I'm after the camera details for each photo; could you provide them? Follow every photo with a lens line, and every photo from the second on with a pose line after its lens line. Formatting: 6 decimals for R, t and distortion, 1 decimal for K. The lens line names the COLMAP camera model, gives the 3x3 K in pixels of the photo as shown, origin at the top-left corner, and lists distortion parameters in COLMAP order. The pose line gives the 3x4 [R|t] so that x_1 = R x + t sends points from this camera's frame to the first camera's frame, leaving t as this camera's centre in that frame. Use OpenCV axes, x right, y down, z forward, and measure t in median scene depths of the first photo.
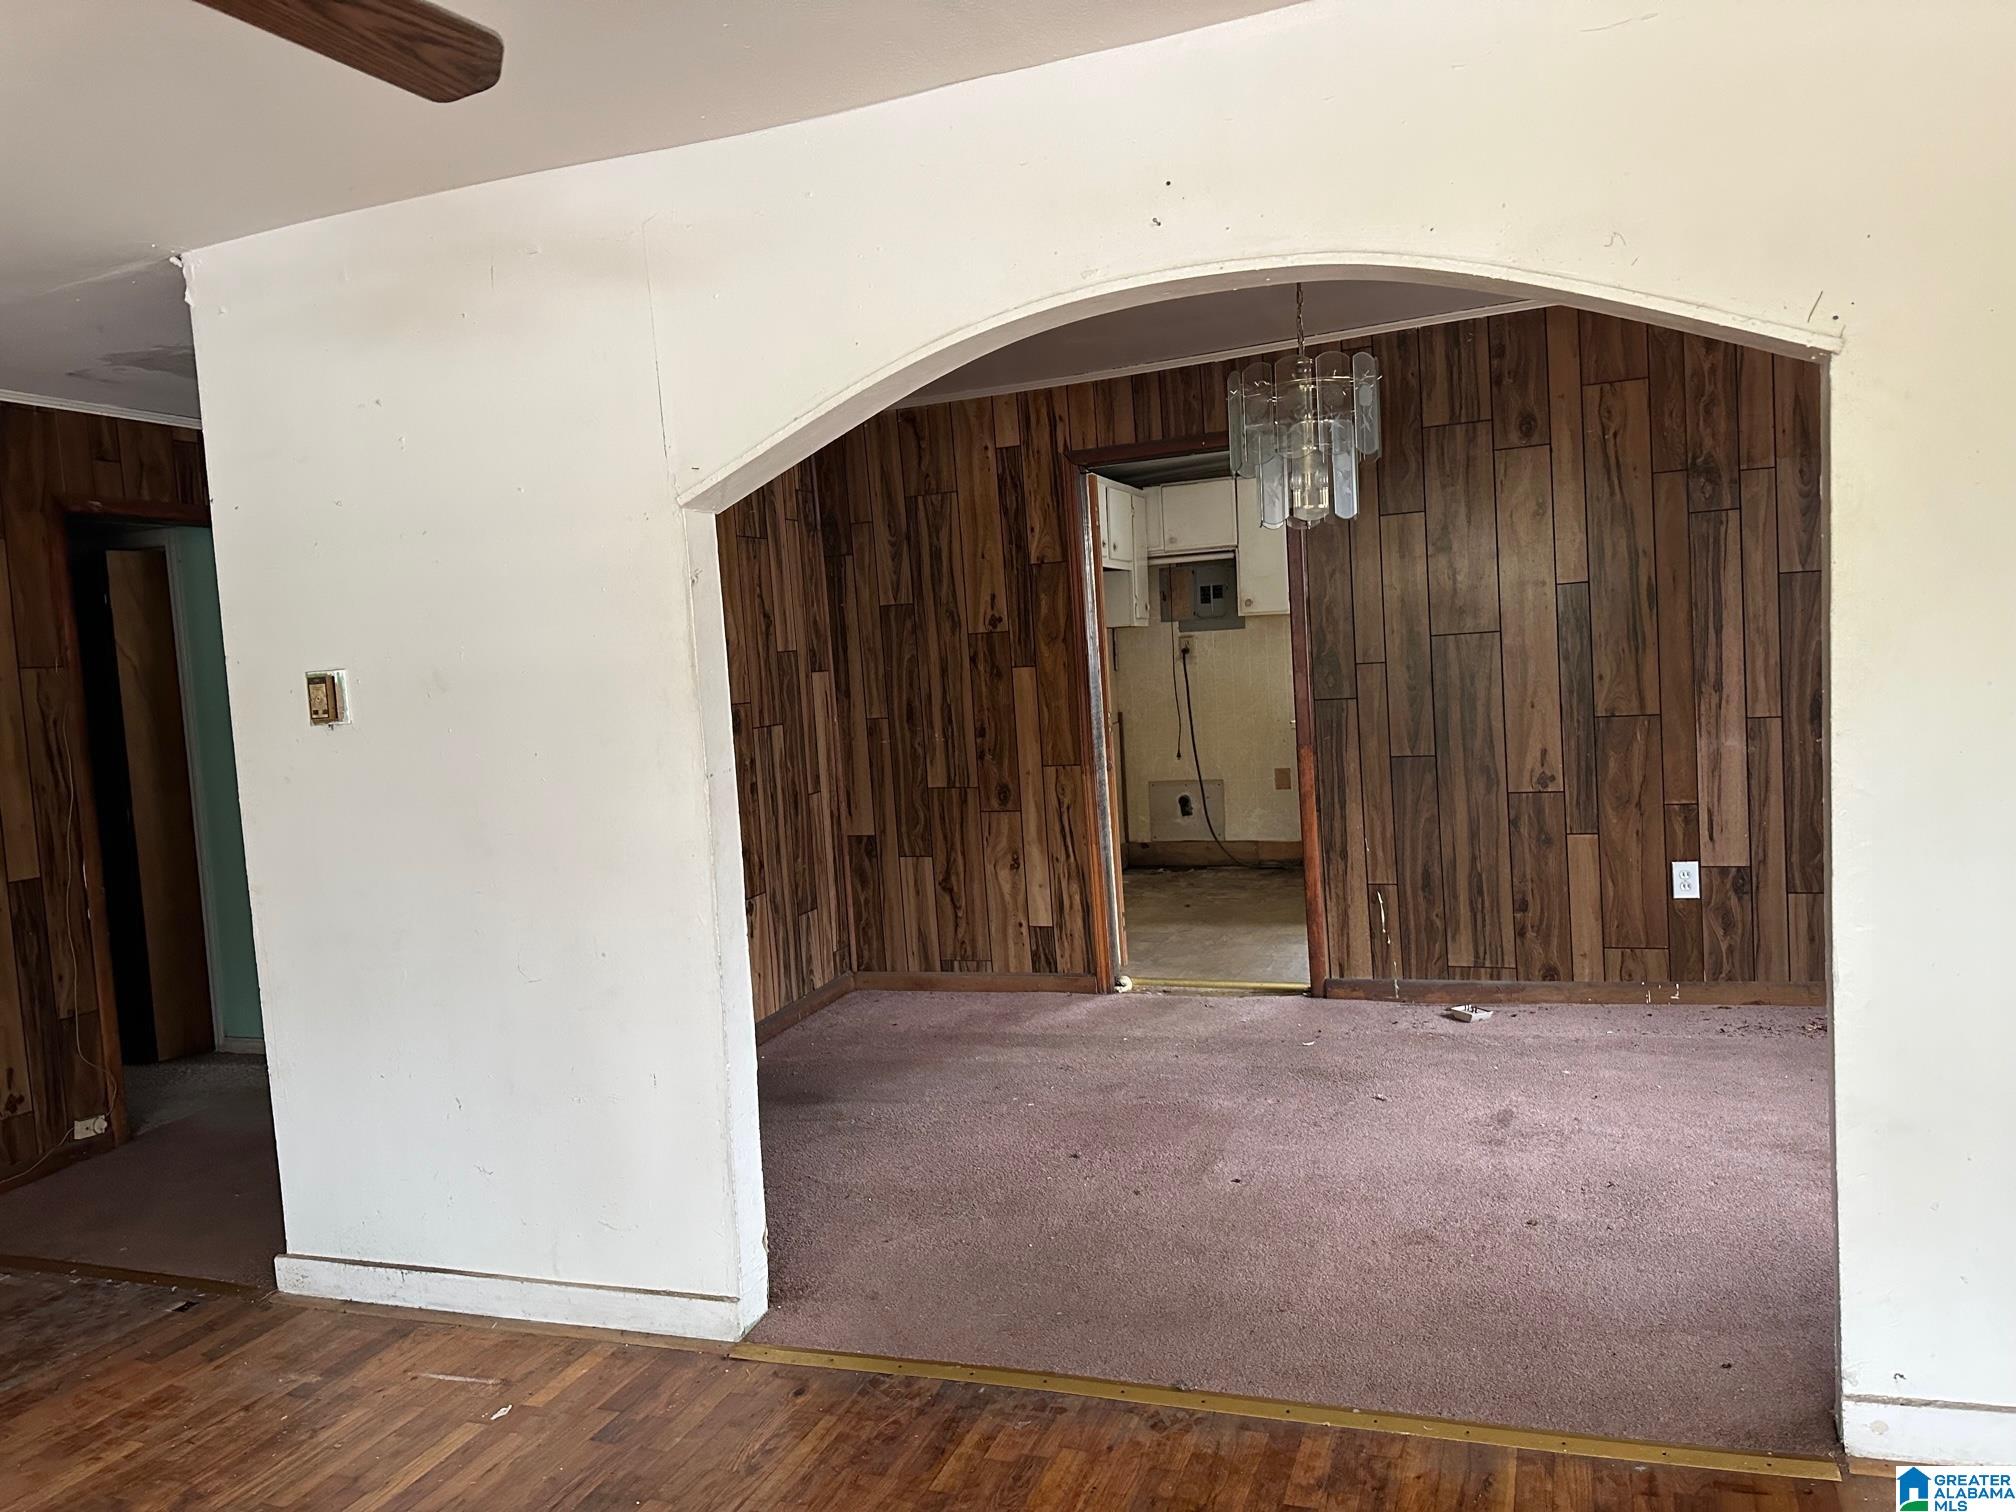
lens RADIAL K [[1433.2, 0, 1008.0], [0, 1433.2, 755.9], [0, 0, 1]] dist [0.011907, 0.003340]
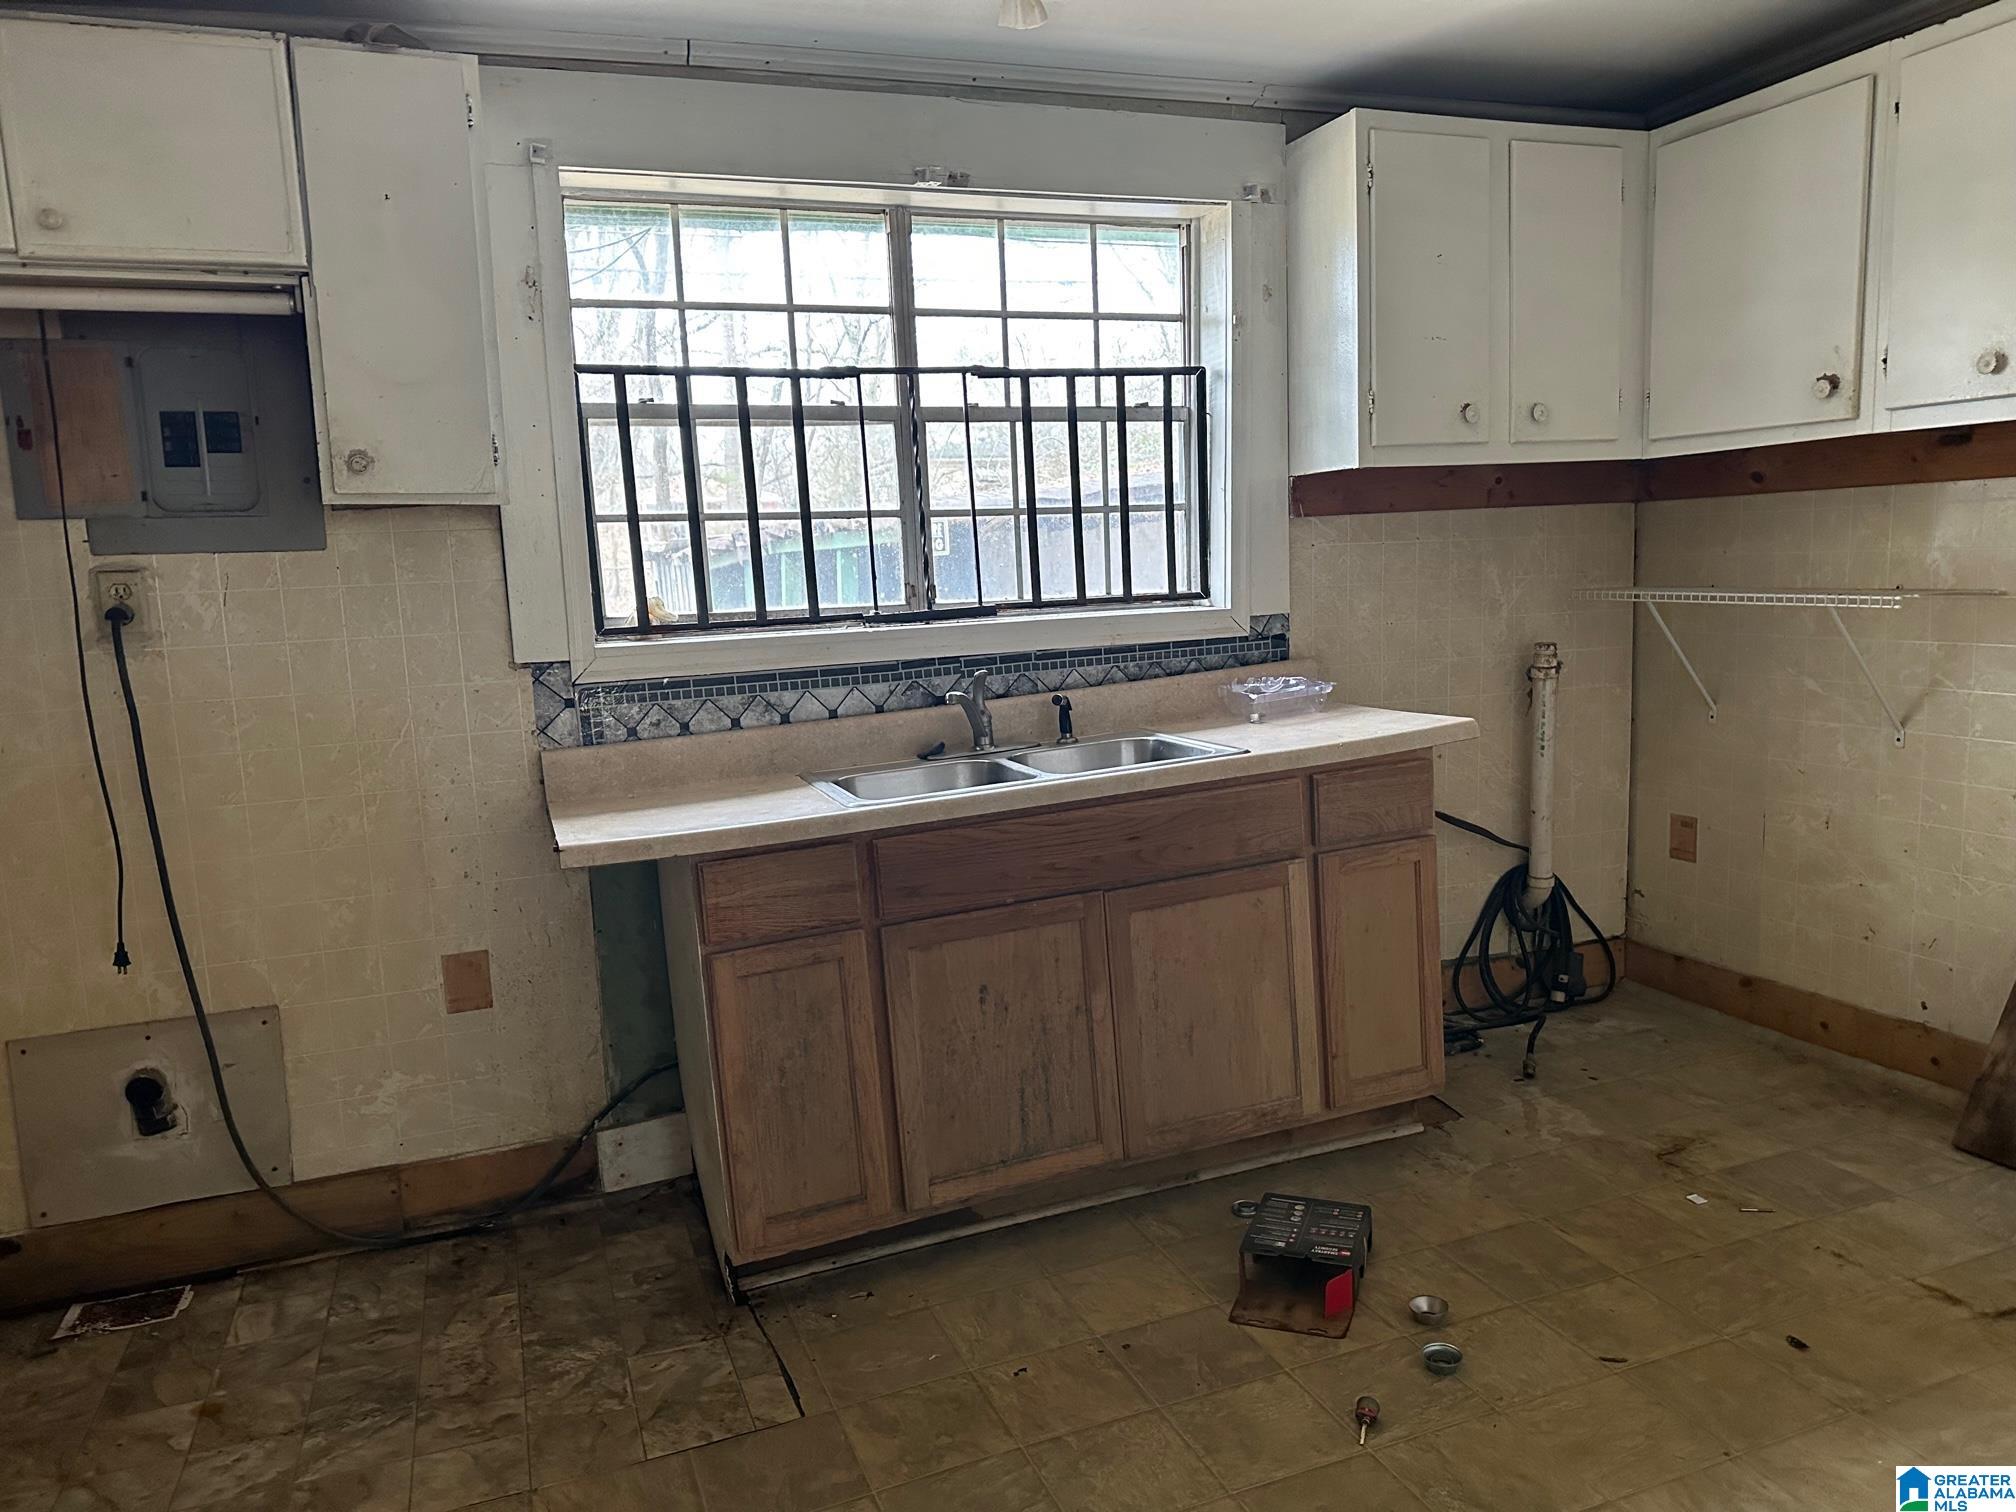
lens RADIAL K [[1433.2, 0, 1006.2], [0, 1433.2, 754.0], [0, 0, 1]] dist [0.011907, 0.003340]
pose [[0.751592, -0.055757, 0.657268, 0.061161], [0.043427, 0.998442, 0.035040, -0.045639], [-0.658198, 0.002208, 0.752842, 0.637220]]
